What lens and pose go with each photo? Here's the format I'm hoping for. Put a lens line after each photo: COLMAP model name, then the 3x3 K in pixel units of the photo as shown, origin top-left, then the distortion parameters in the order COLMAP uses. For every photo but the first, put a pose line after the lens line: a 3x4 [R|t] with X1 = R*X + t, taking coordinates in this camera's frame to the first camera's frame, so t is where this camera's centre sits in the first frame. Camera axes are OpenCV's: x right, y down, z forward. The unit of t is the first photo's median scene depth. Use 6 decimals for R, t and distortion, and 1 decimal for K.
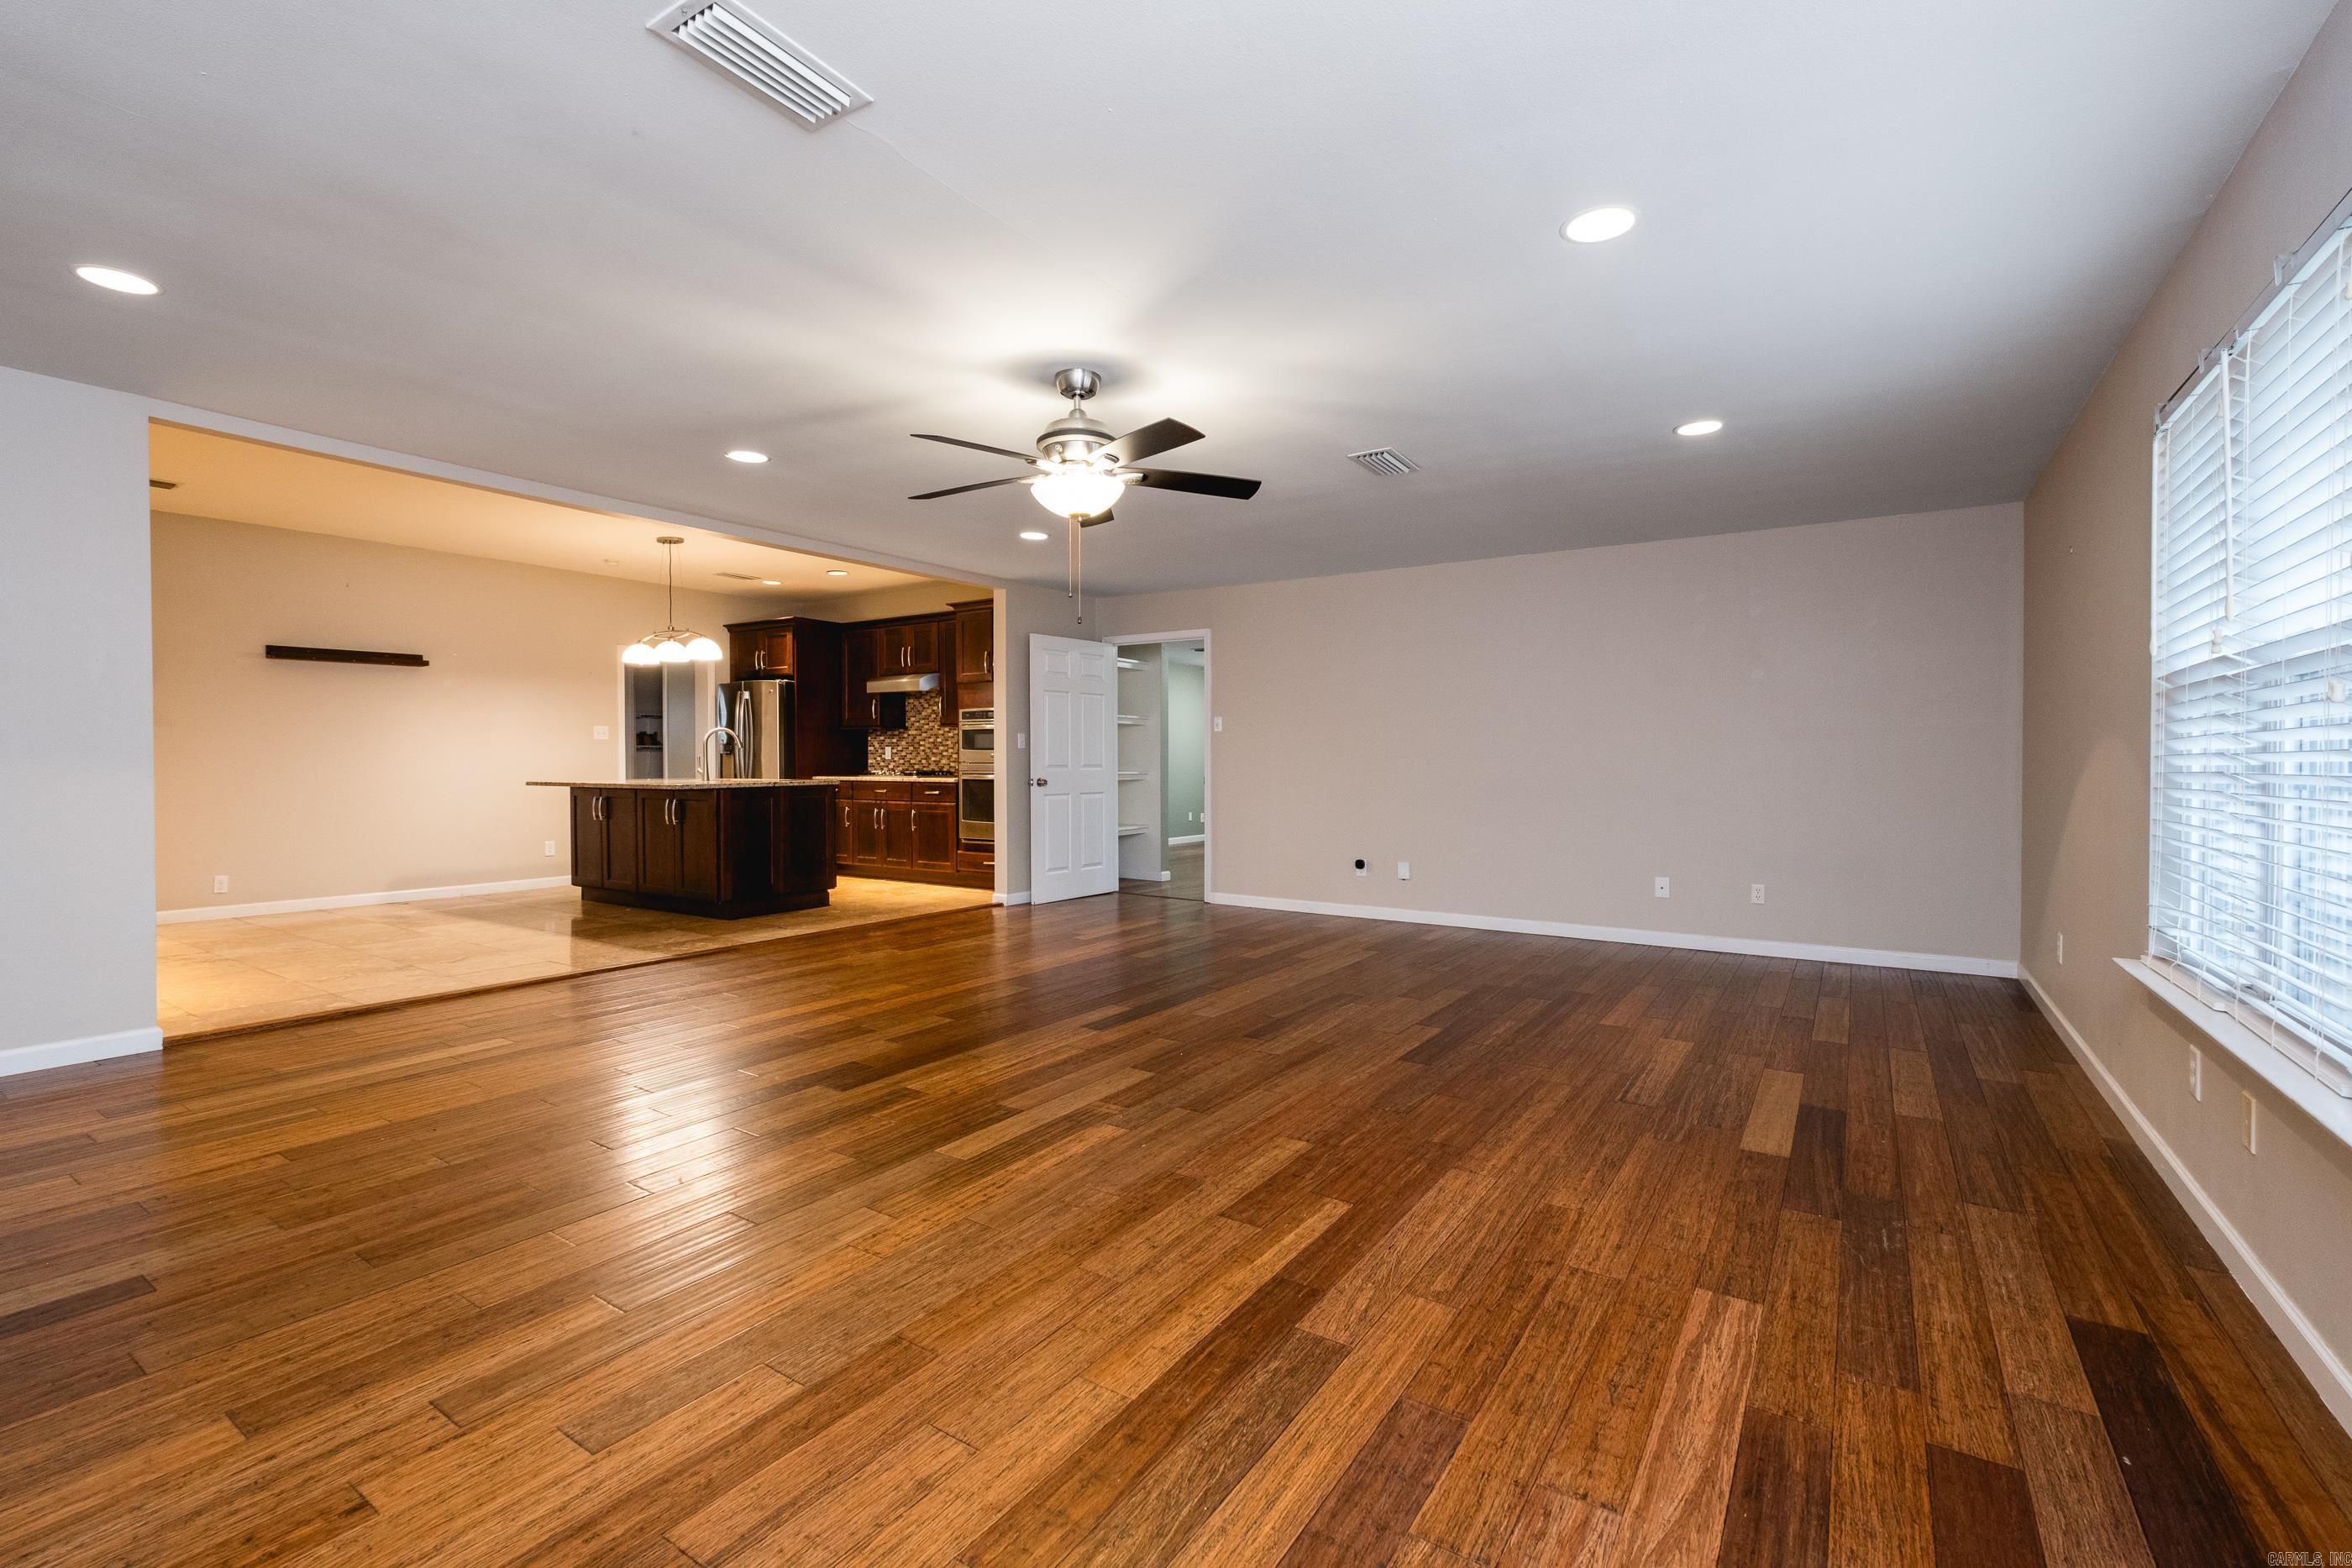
lens RADIAL K [[1032.8, 0, 1185.0], [0, 1032.8, 786.8], [0, 0, 1]] dist [0.000678, 0.000424]
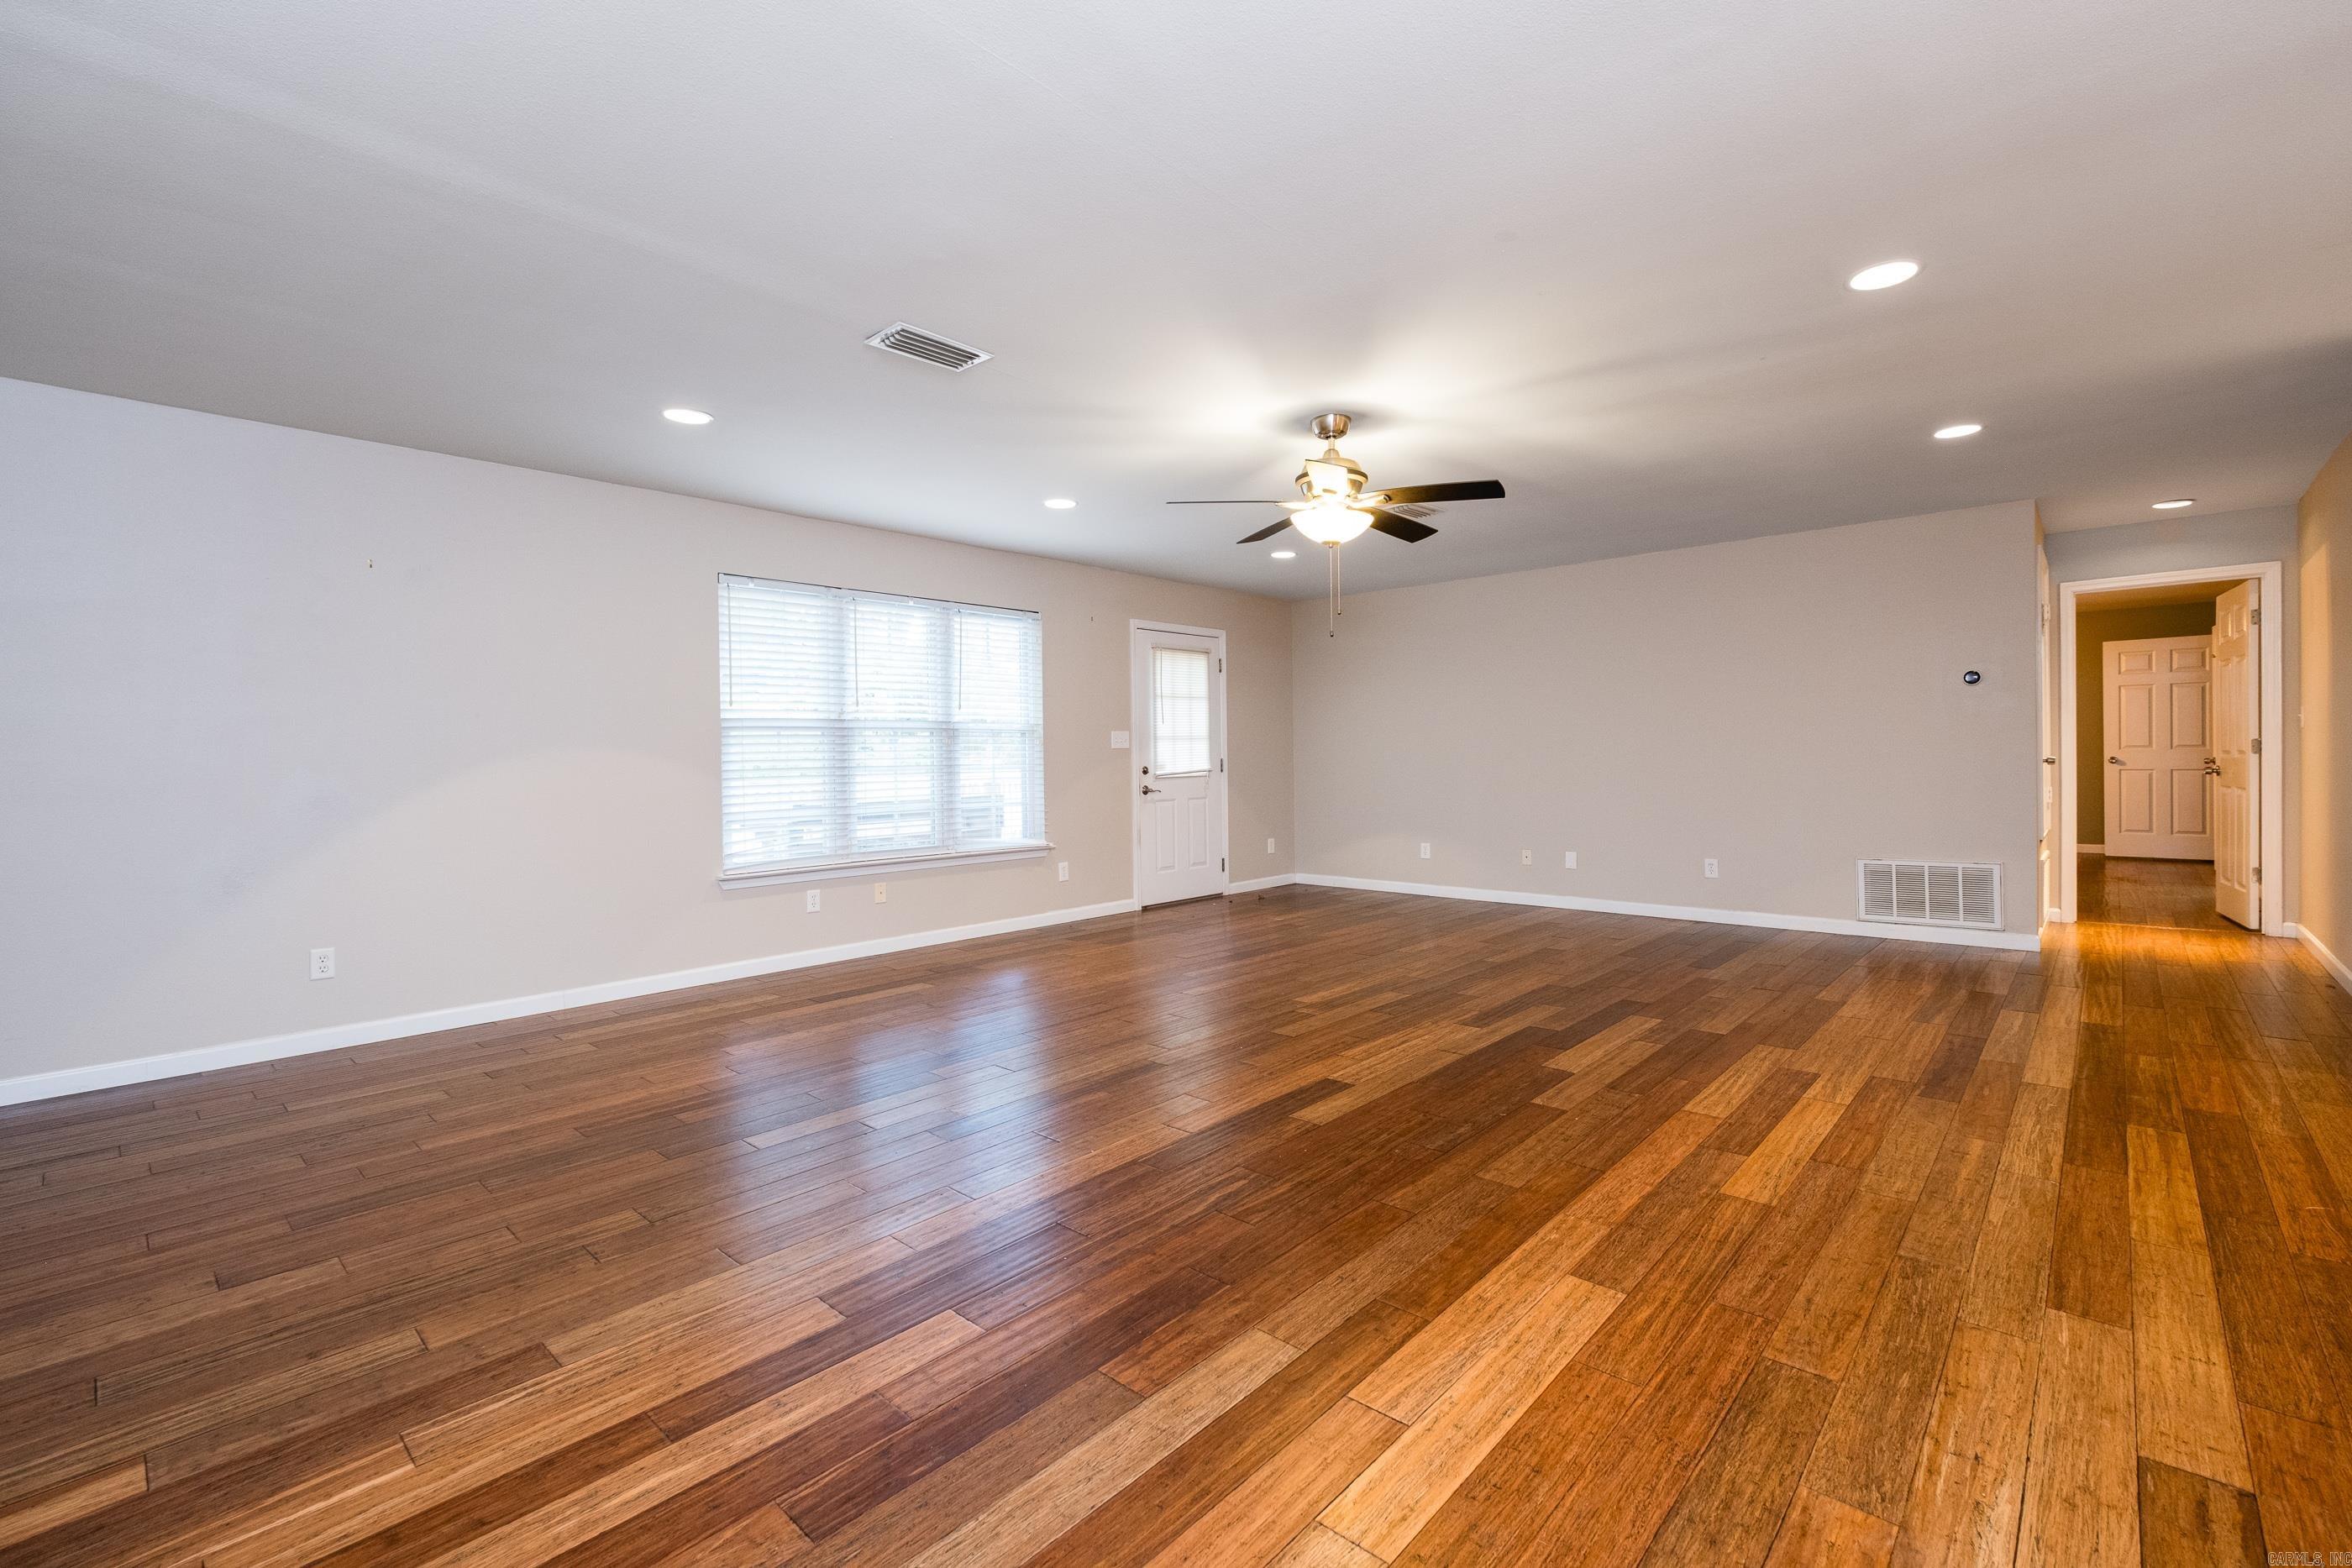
lens RADIAL K [[1008.5, 0, 1176.9], [0, 1008.5, 755.9], [0, 0, 1]] dist [0.001080, -0.000349]
pose [[-0.986528, 0.013082, 0.163071, -0.128890], [0.017371, 0.999539, 0.024906, -0.066727], [-0.162670, 0.027403, -0.986300, 2.415735]]
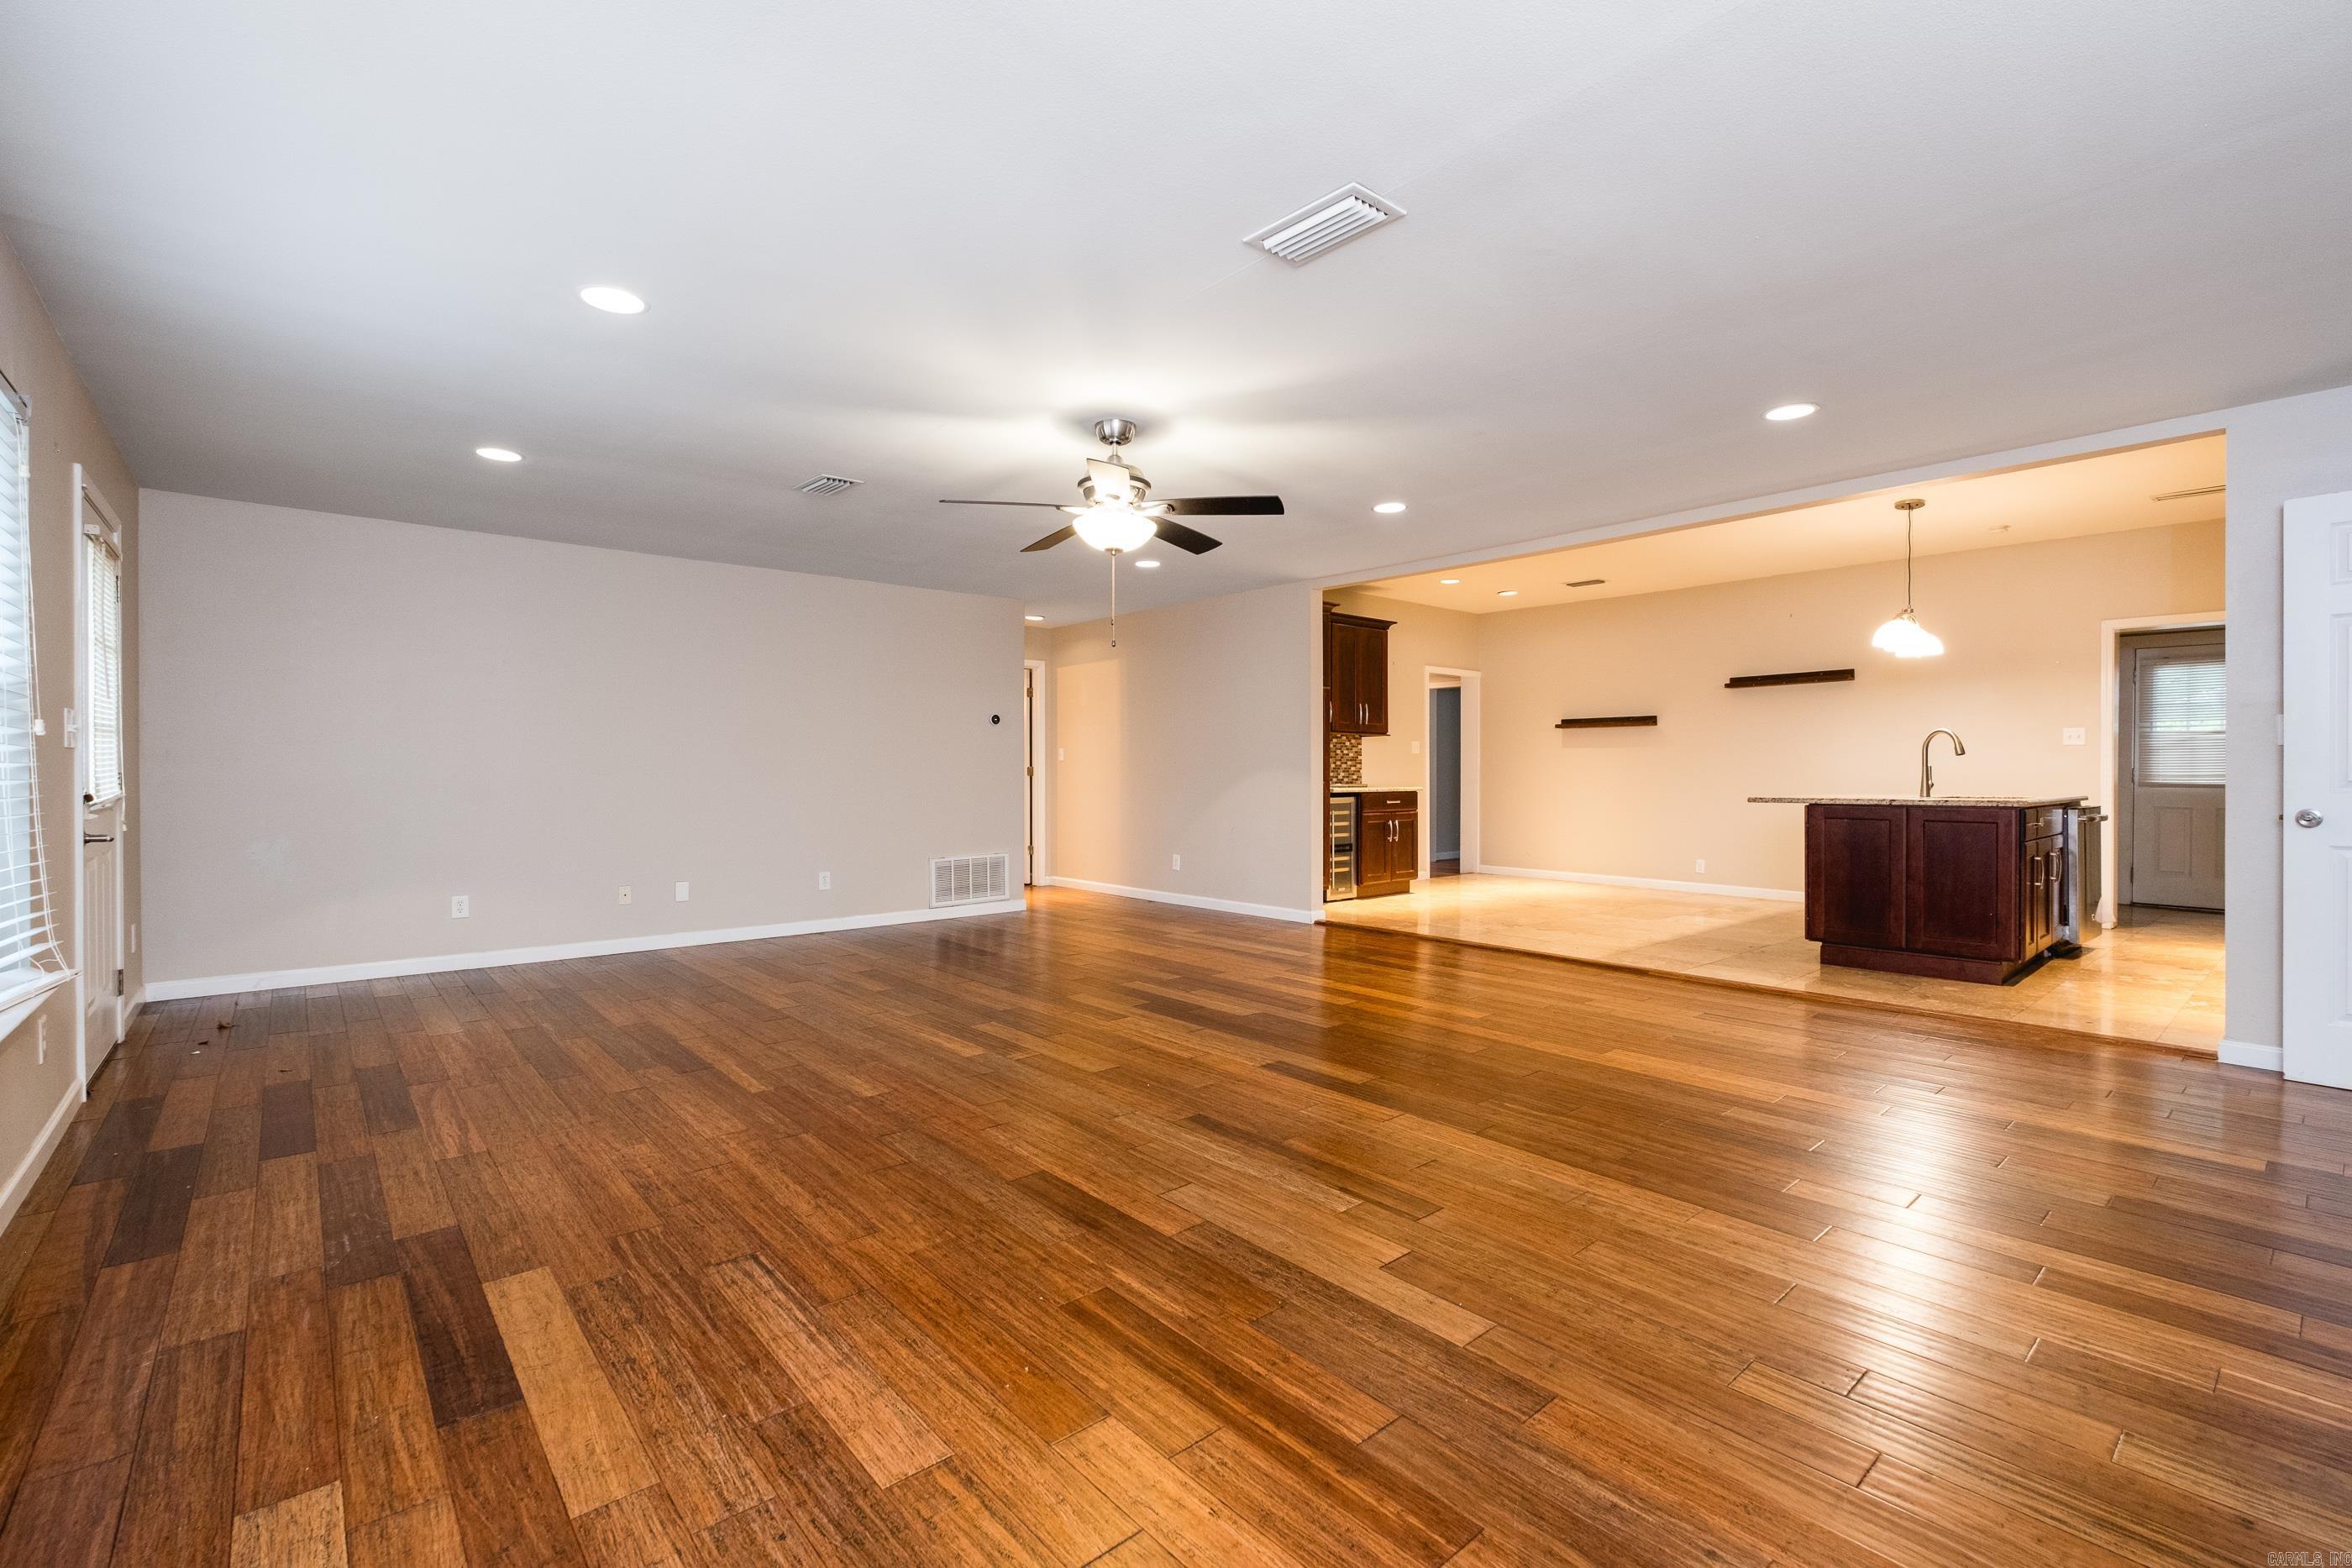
lens RADIAL K [[1032.8, 0, 1185.0], [0, 1032.8, 786.8], [0, 0, 1]] dist [0.000678, 0.000424]
pose [[-0.273120, 0.016405, -0.961840, 1.078431], [-0.024227, 0.999420, 0.023925, -0.043068], [0.961675, 0.029837, -0.272565, 1.559072]]
